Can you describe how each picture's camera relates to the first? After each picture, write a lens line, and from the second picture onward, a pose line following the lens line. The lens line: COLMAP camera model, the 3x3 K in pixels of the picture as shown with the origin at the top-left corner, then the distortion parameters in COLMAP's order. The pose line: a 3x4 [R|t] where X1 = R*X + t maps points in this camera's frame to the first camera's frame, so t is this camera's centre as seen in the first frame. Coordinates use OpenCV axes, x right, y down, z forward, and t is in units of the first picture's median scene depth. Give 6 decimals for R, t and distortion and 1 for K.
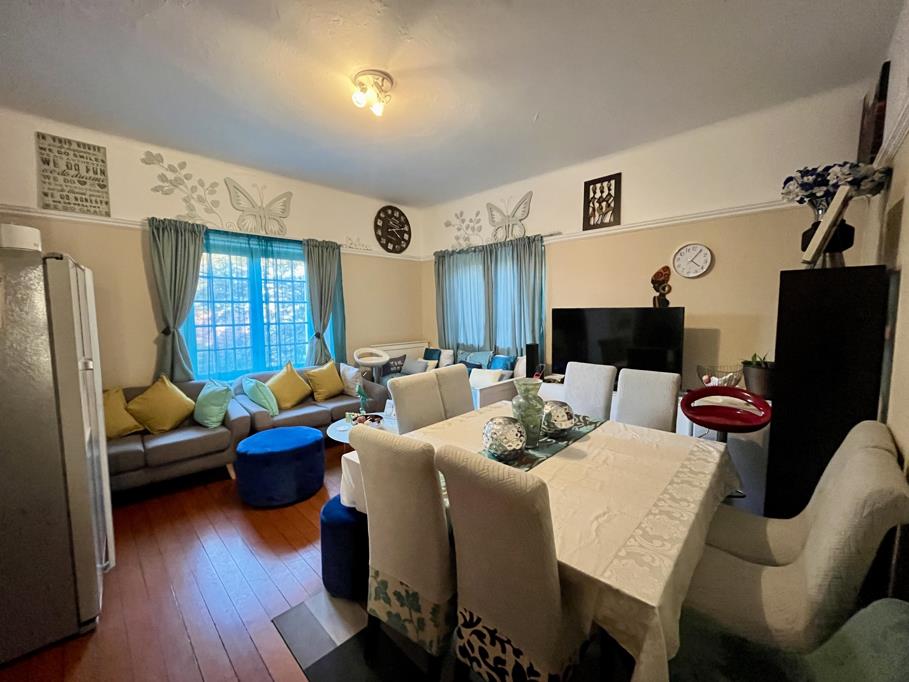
lens RADIAL K [[367.0, 0, 453.0], [0, 367.0, 342.3], [0, 0, 1]] dist [-0.002461, -0.000359]
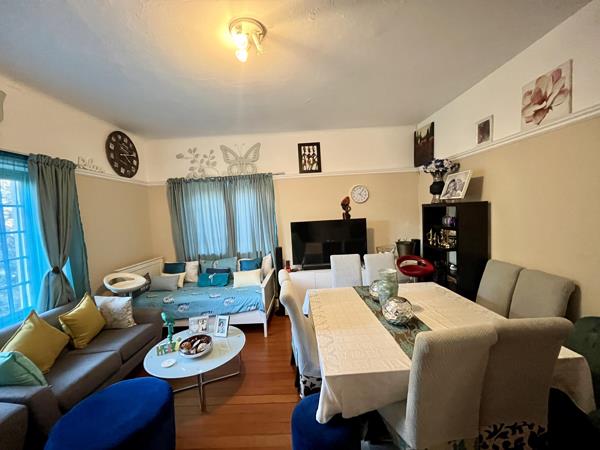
lens RADIAL K [[242.3, 0, 299.0], [0, 242.3, 225.8], [0, 0, 1]] dist [-0.002461, -0.000359]
pose [[0.719665, -0.066808, 0.691100, -0.349179], [0.109868, 0.993777, -0.018342, -0.048864], [-0.685574, 0.089130, 0.722526, 0.222550]]
